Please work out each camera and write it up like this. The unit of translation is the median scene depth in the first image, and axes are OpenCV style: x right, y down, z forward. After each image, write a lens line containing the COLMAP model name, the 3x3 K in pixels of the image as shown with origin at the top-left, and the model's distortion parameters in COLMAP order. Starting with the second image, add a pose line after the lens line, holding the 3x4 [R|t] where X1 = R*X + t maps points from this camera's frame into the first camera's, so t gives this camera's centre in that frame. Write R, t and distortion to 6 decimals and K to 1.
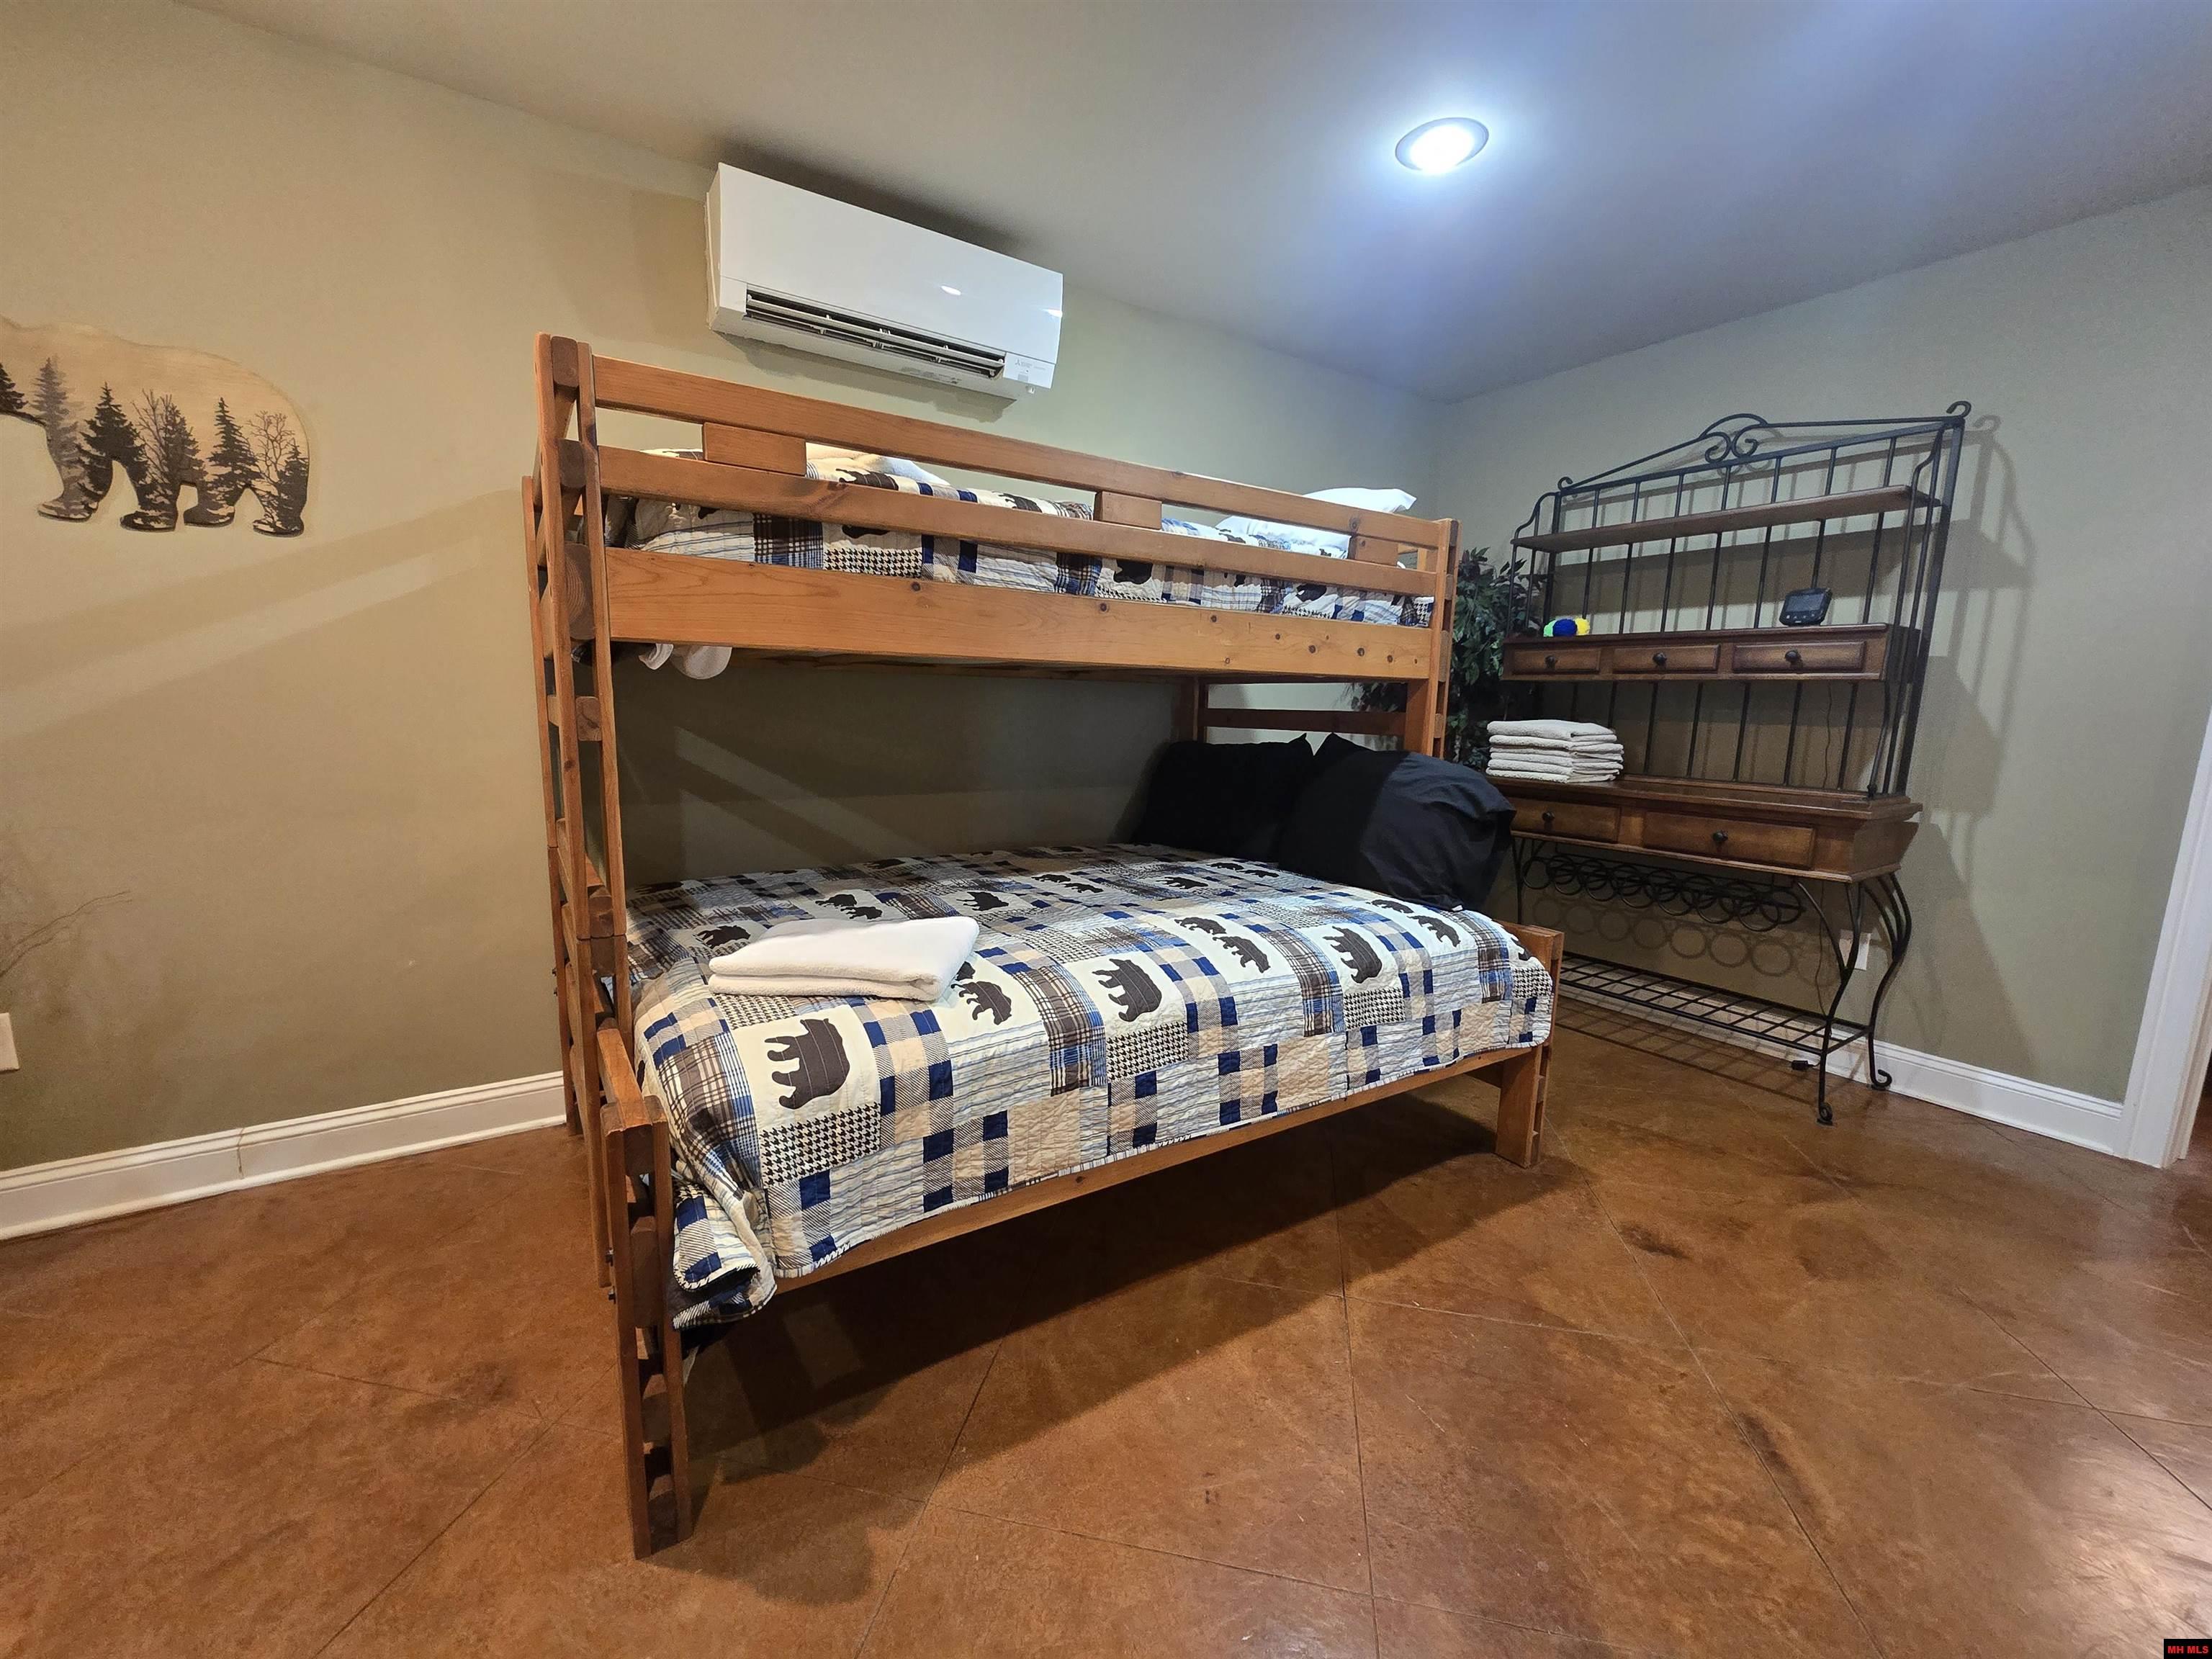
lens RADIAL K [[903.6, 0, 1109.3], [0, 903.6, 834.8], [0, 0, 1]] dist [-0.001256, -0.000790]
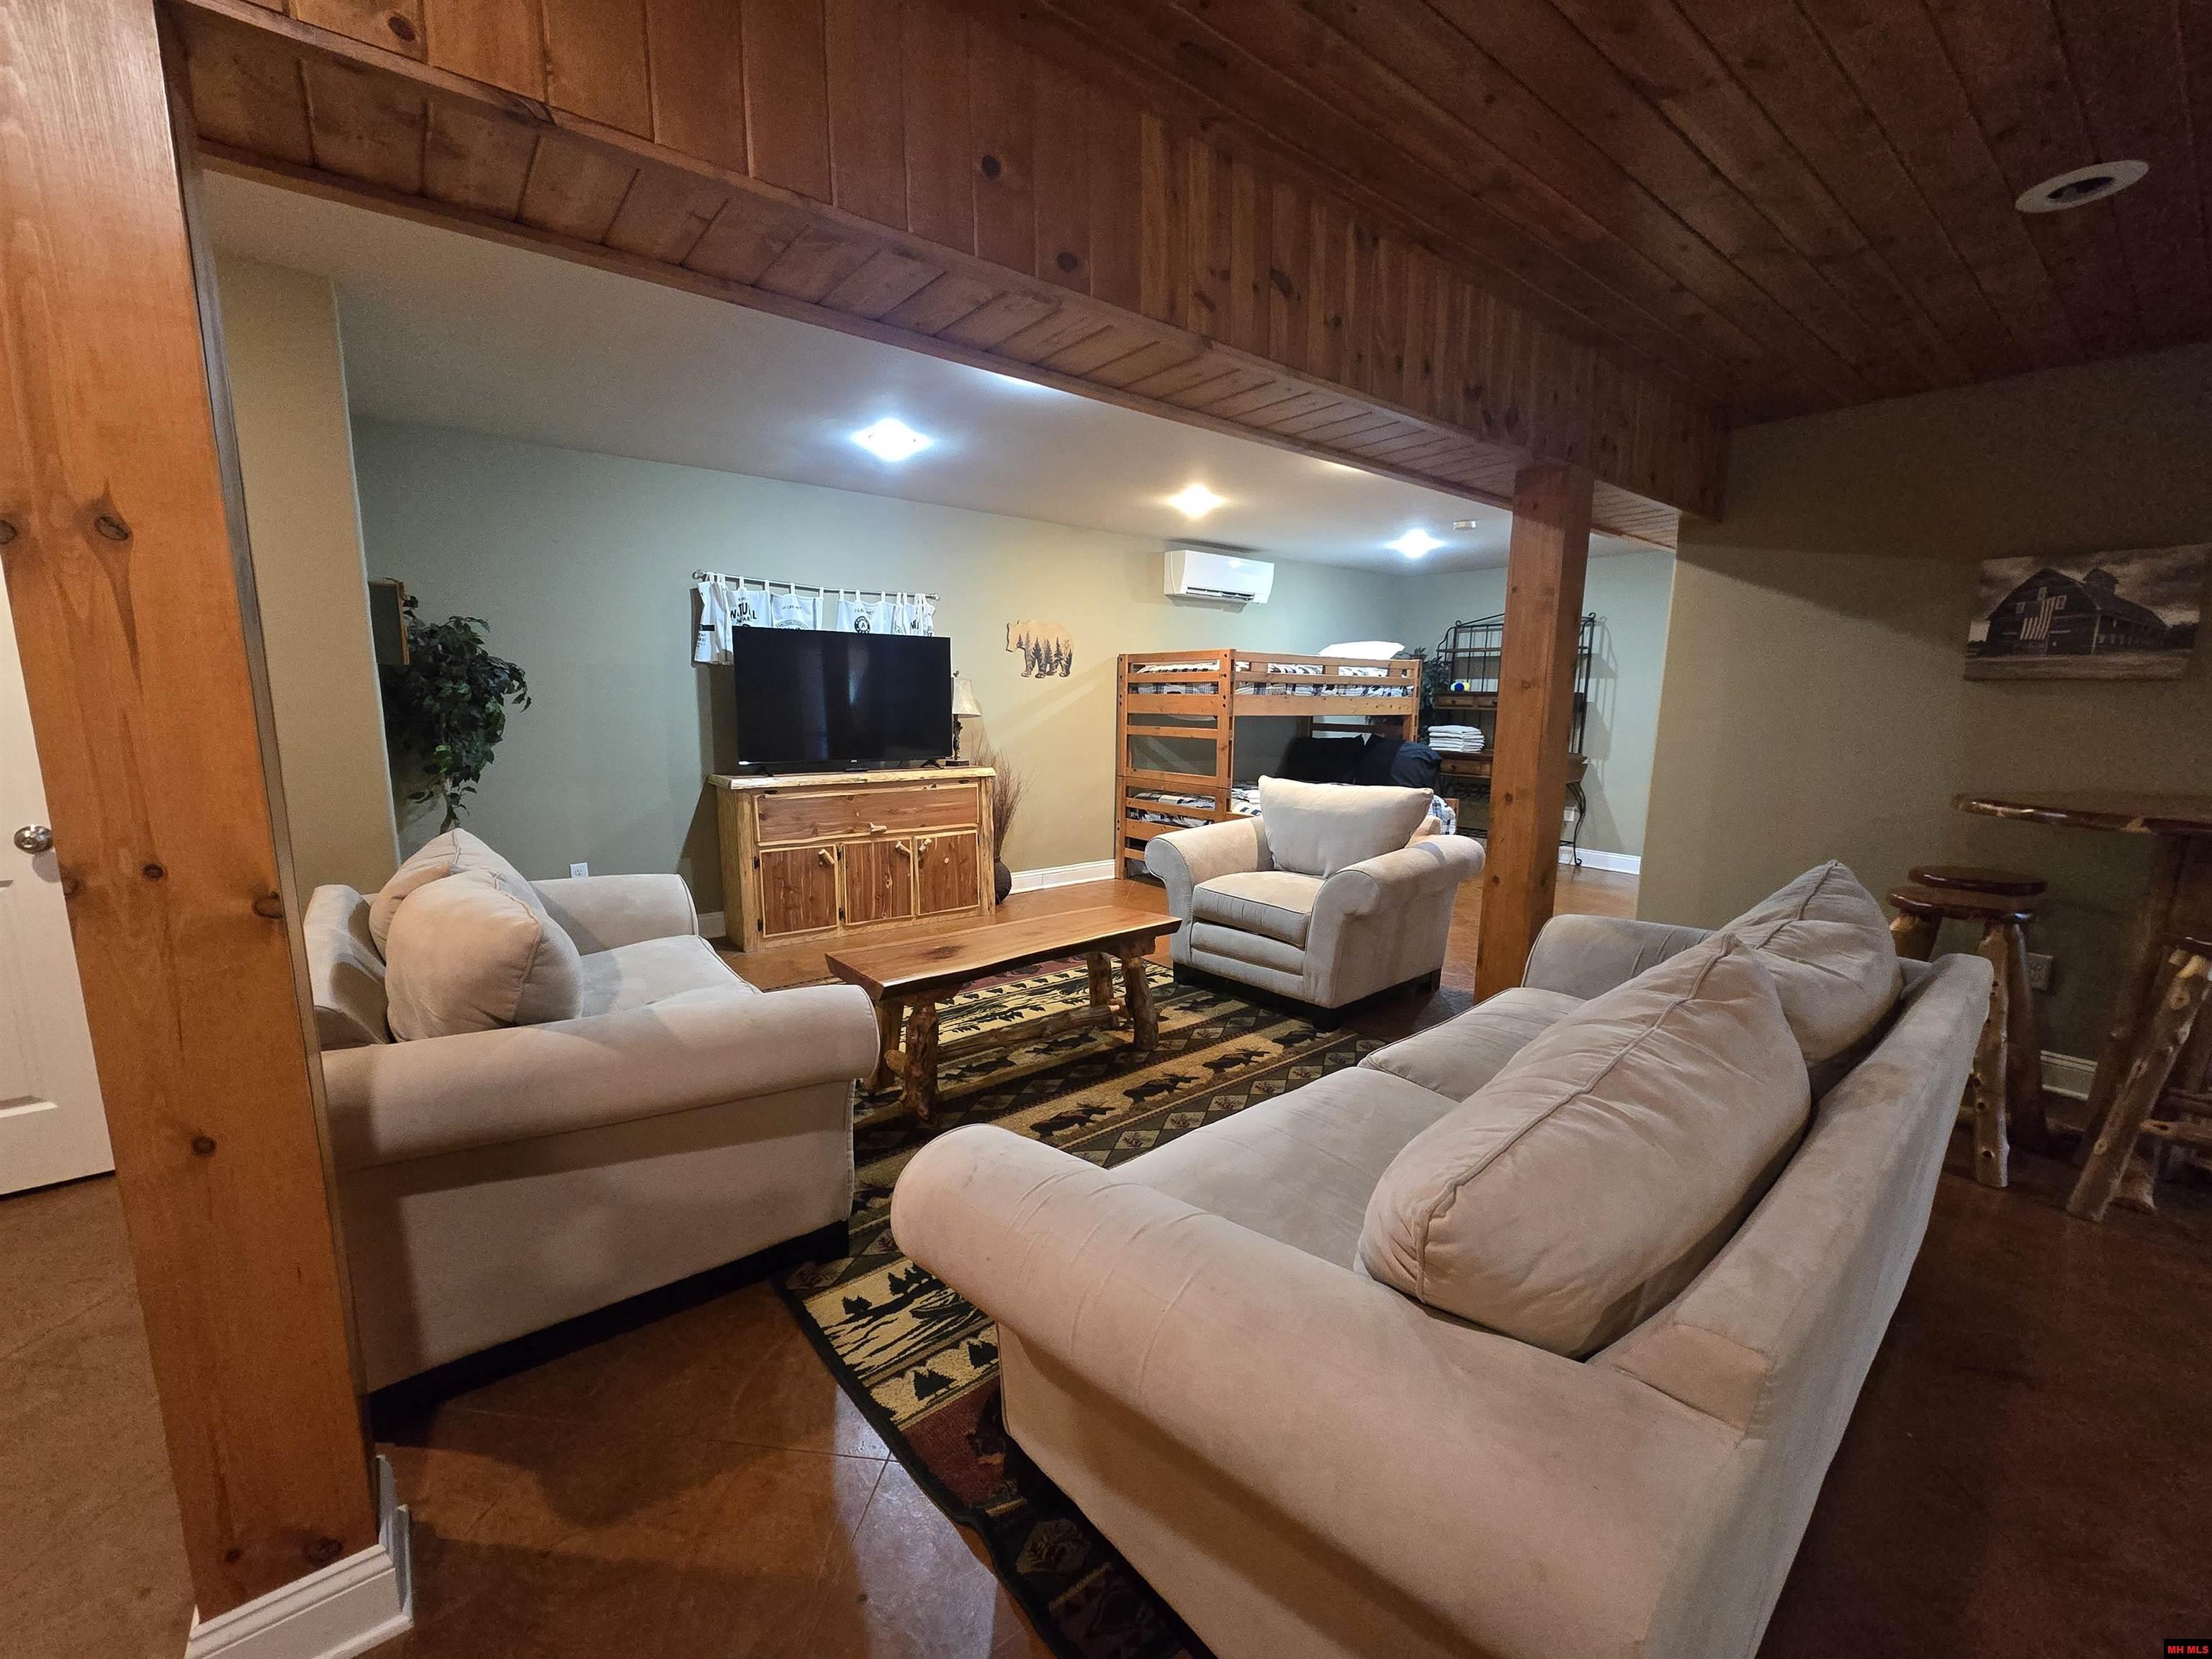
lens RADIAL K [[903.6, 0, 1107.8], [0, 903.6, 830.6], [0, 0, 1]] dist [-0.001256, -0.000790]
pose [[0.996474, -0.023041, 0.080677, -0.773353], [0.022534, 0.999720, 0.007181, 0.139134], [-0.080820, -0.005338, 0.996714, -1.623347]]
